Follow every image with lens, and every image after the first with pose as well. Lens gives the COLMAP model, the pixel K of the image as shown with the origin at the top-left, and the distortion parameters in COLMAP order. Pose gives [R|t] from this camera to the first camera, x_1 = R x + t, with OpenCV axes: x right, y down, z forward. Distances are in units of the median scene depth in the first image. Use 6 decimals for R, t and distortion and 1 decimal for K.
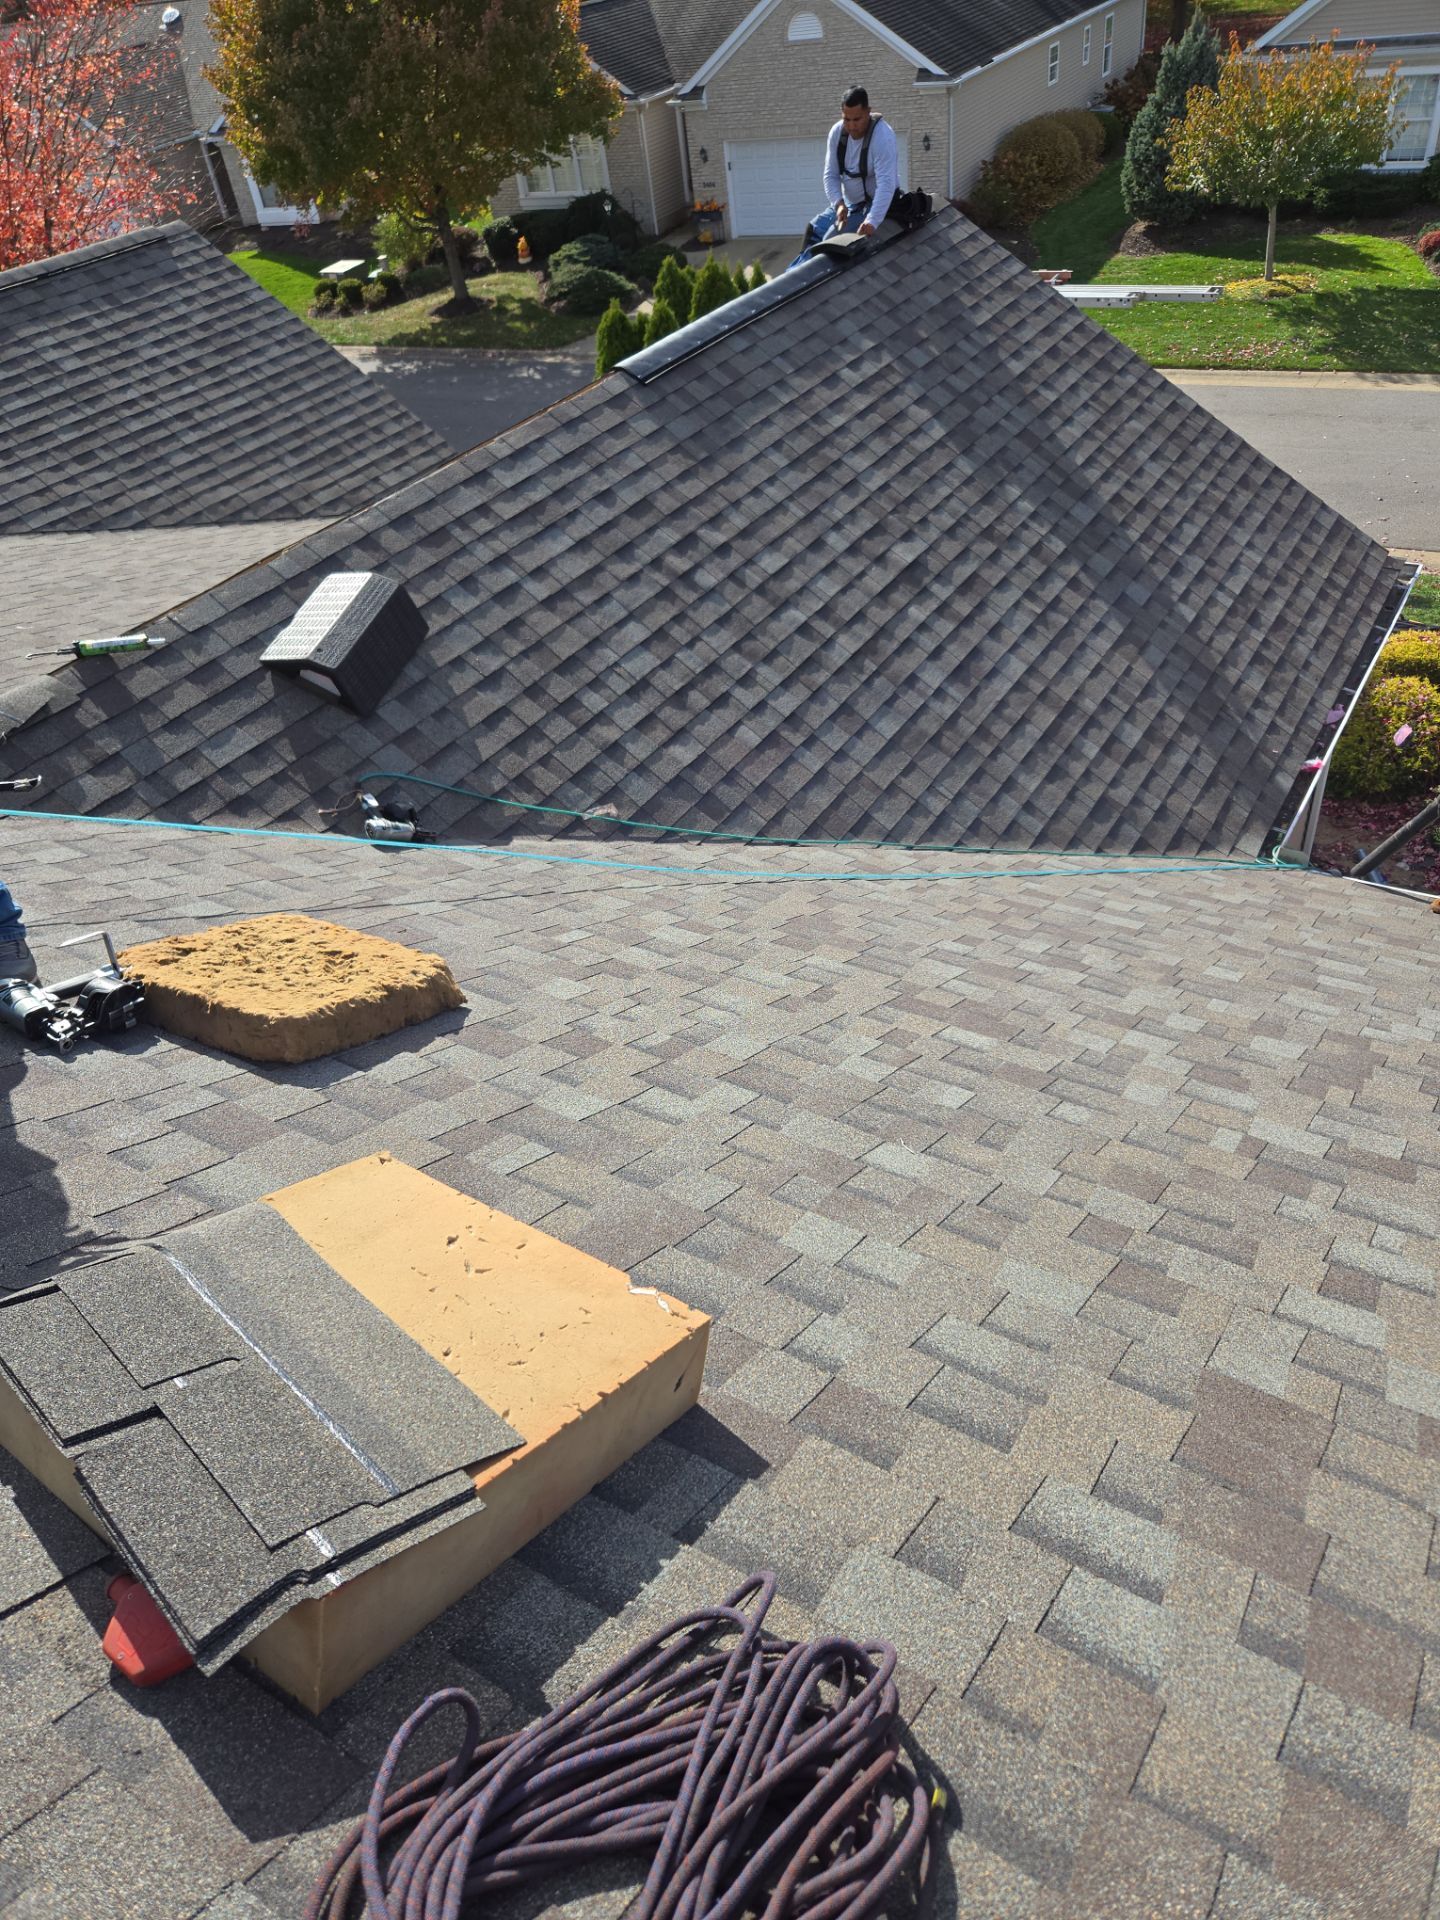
lens RADIAL K [[1297.1, 0, 720.0], [0, 1297.1, 960.0], [0, 0, 1]] dist [0.061006, -0.023826]
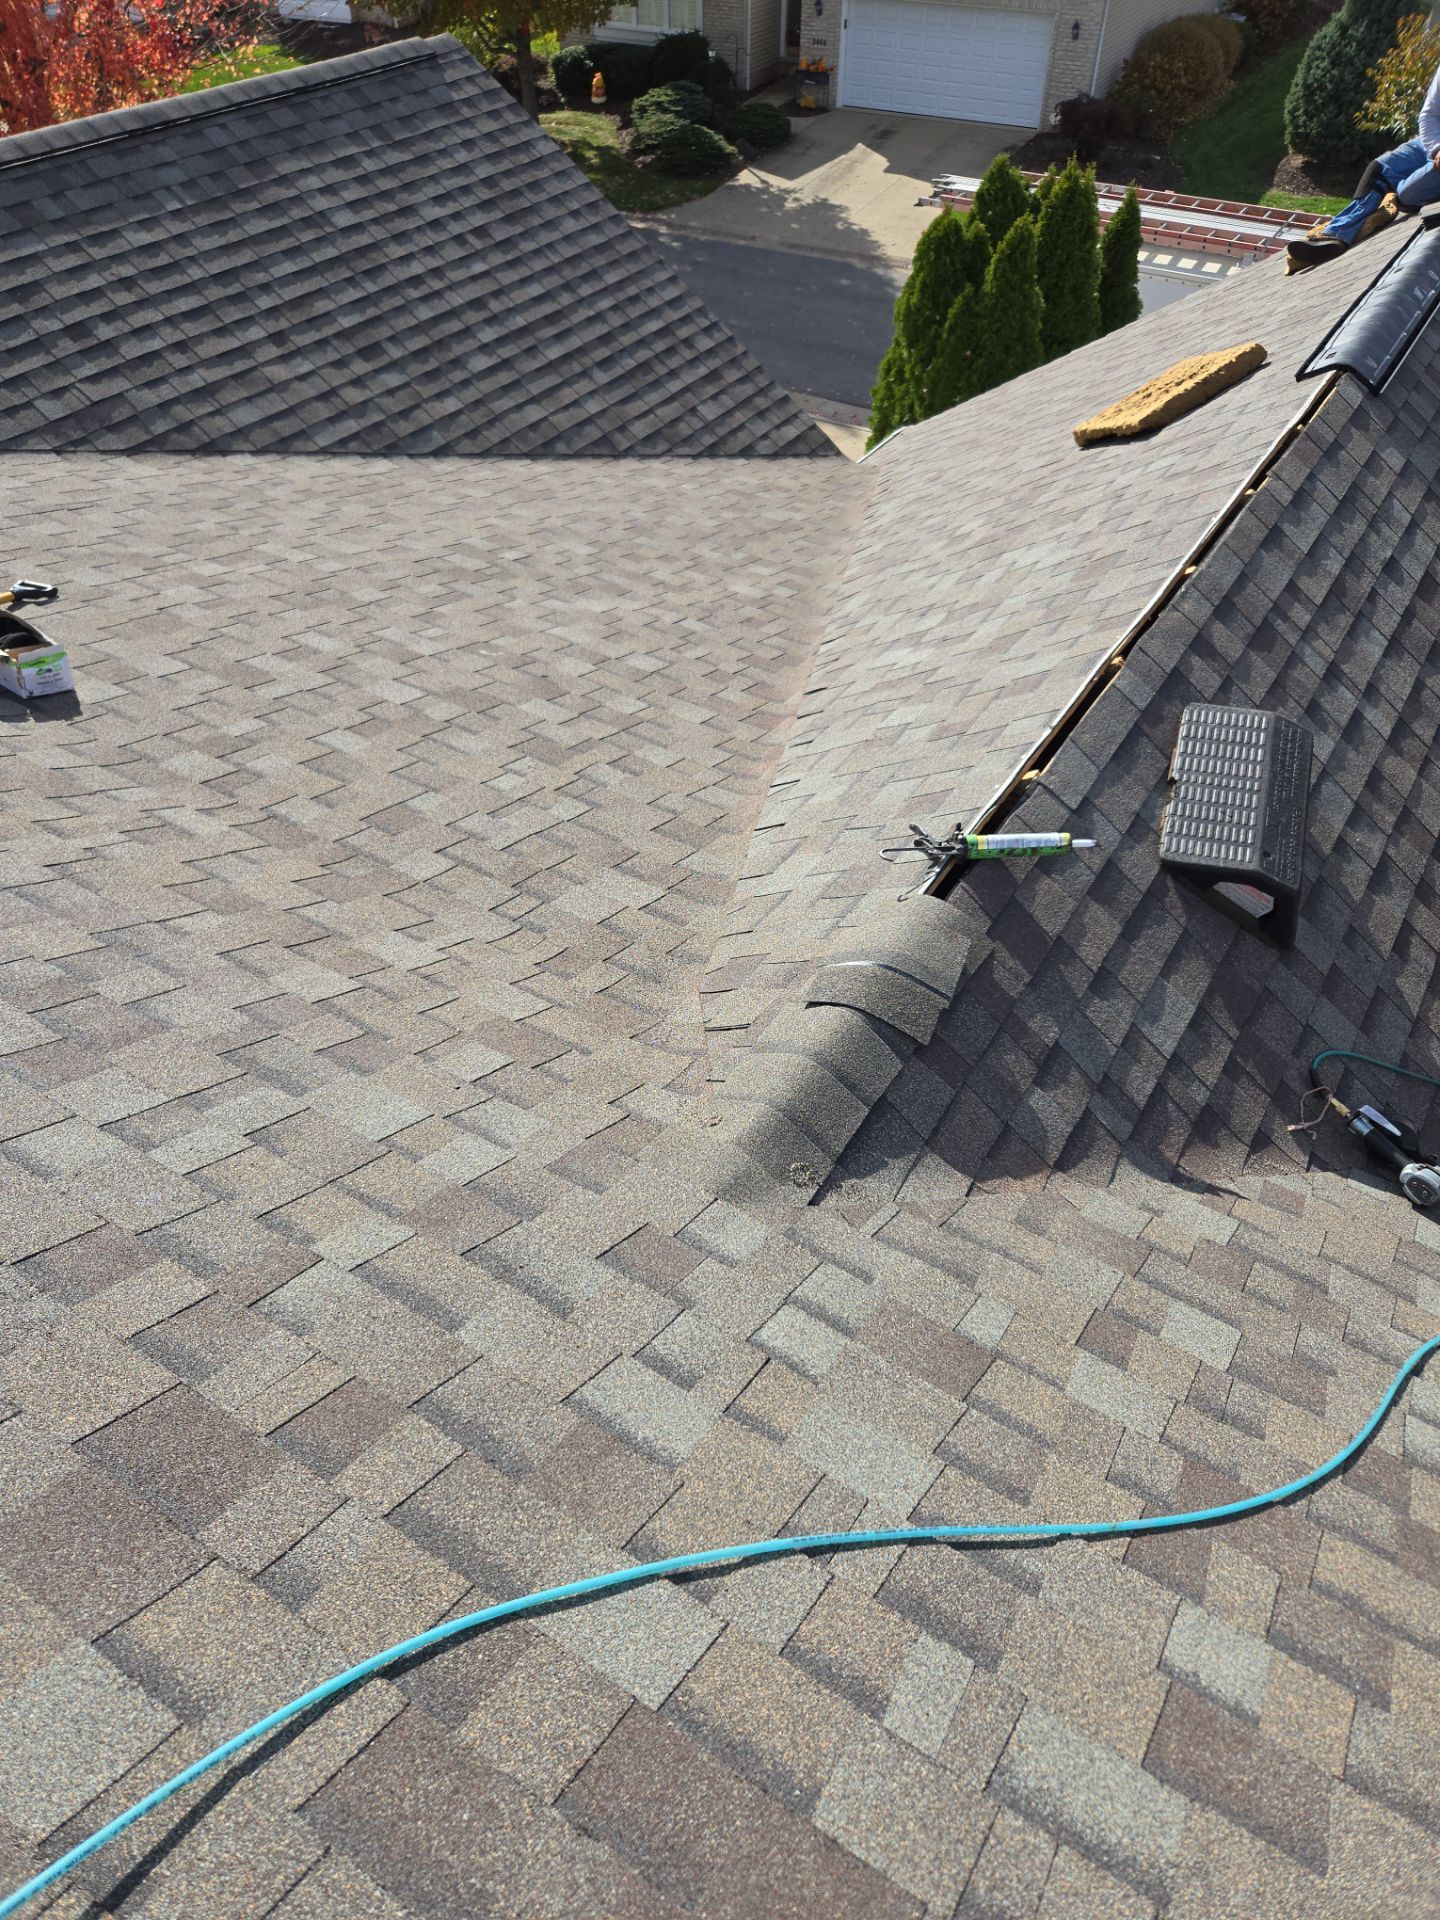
lens RADIAL K [[1292.2, 0, 720.0], [0, 1292.2, 960.0], [0, 0, 1]] dist [0.047979, -0.022640]
pose [[0.992591, 0.082634, 0.089077, -0.294935], [-0.089928, 0.992629, 0.081241, -0.101367], [-0.081708, -0.088650, 0.992706, 0.184459]]
